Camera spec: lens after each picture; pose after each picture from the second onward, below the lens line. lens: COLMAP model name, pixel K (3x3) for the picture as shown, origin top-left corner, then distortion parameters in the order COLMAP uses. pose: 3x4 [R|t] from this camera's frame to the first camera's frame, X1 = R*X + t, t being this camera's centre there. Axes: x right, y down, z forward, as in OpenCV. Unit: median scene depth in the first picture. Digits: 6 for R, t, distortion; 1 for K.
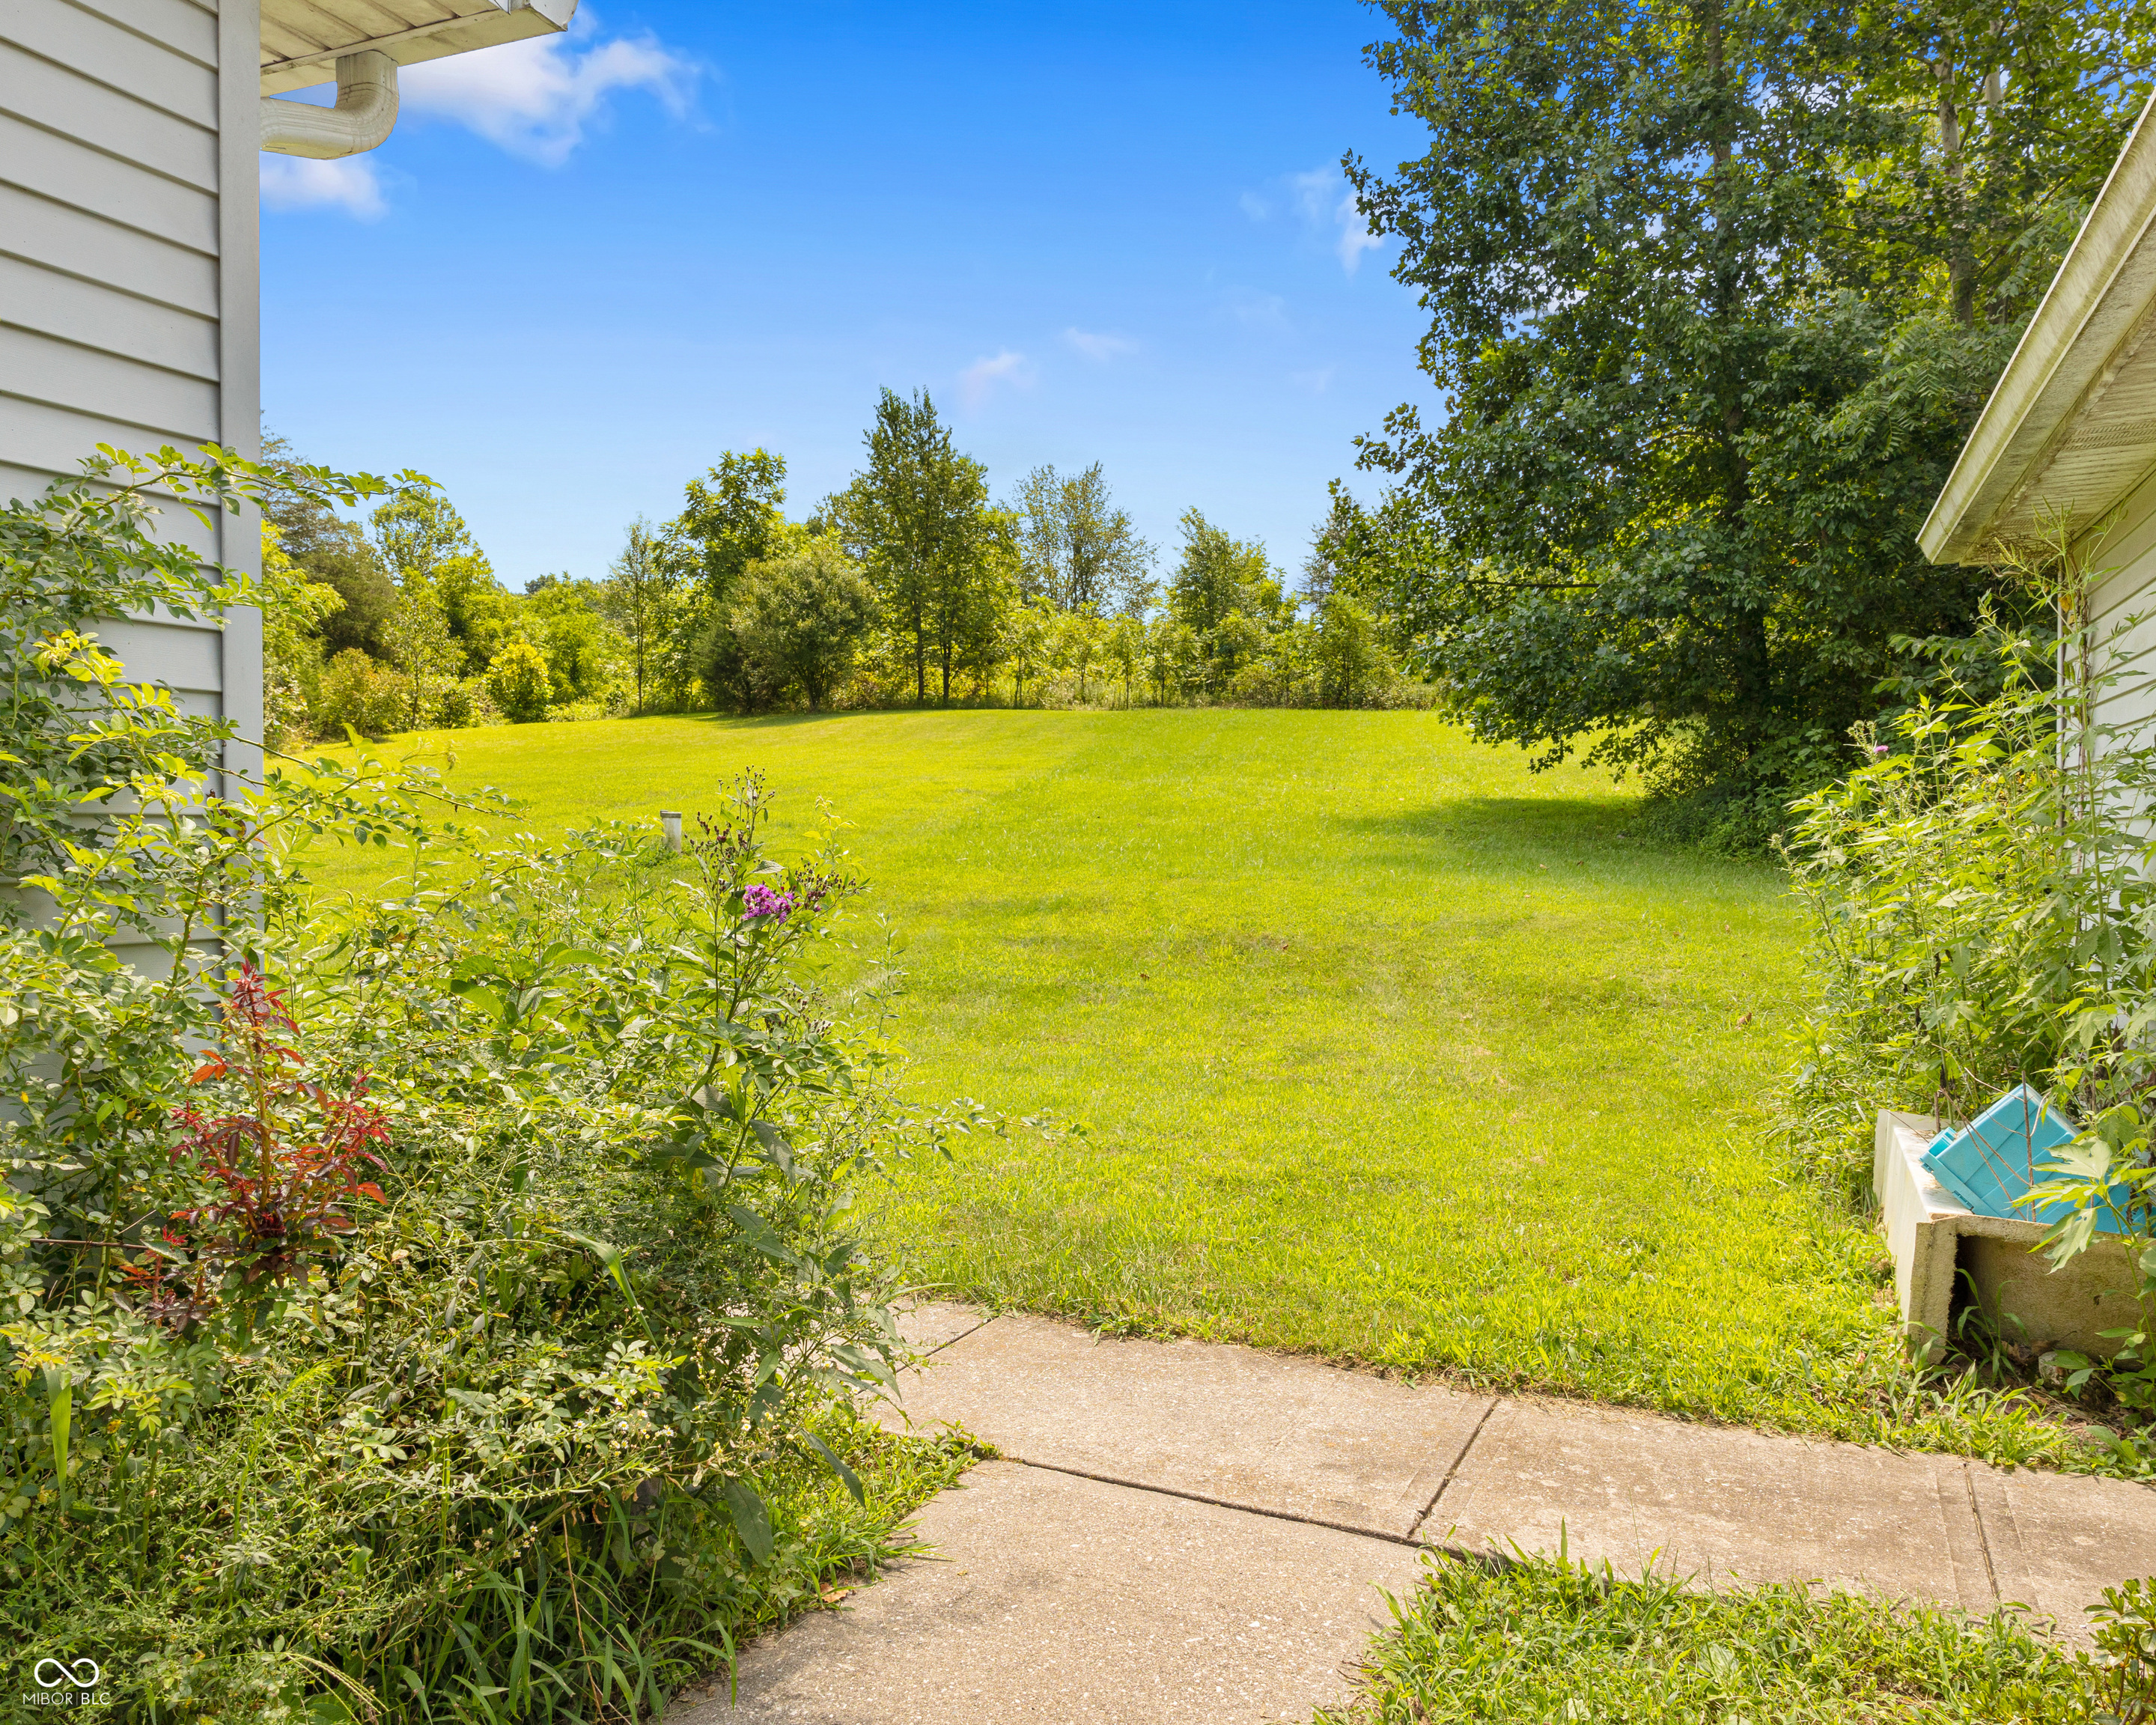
lens RADIAL K [[1620.6, 0, 1080.6], [0, 1620.6, 858.3], [0, 0, 1]] dist [0.007180, 0.000534]
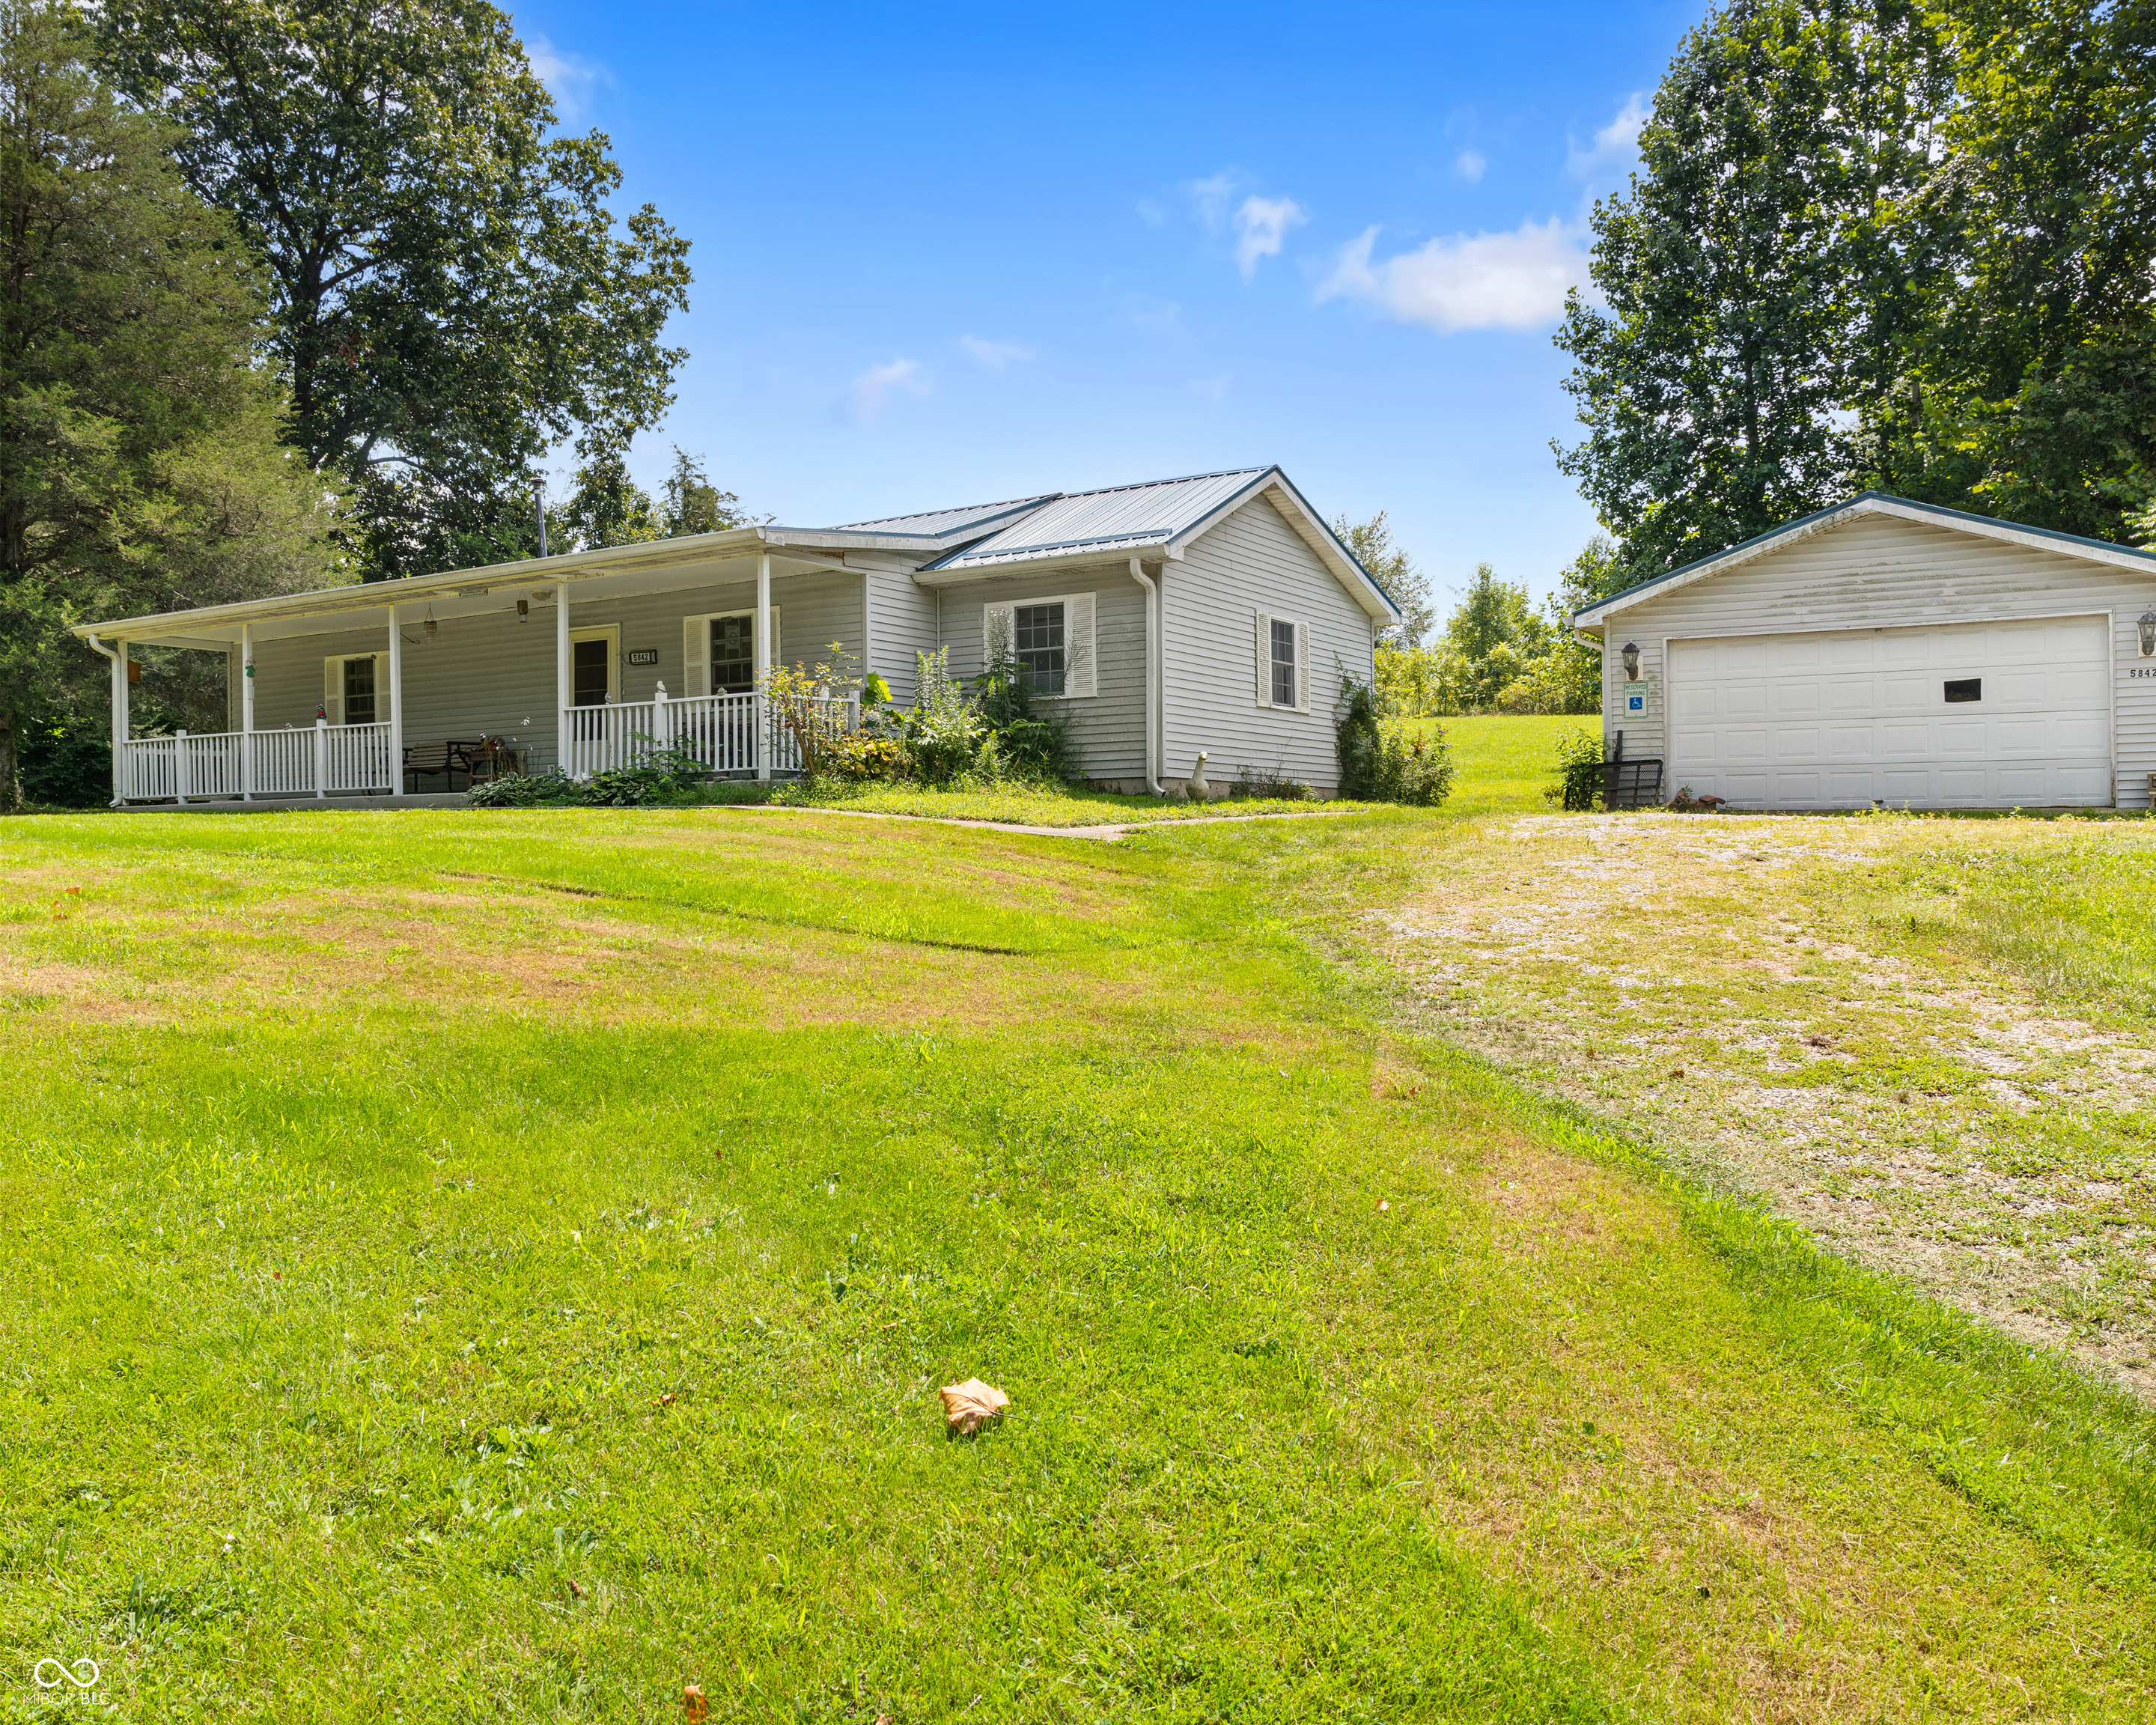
lens RADIAL K [[1620.6, 0, 1072.3], [0, 1620.6, 861.2], [0, 0, 1]] dist [0.007180, 0.000534]
pose [[0.986325, -0.001620, -0.164803, -0.031244], [-0.000192, 0.999940, -0.010975, 0.038506], [0.164811, 0.010856, 0.986265, -0.351194]]
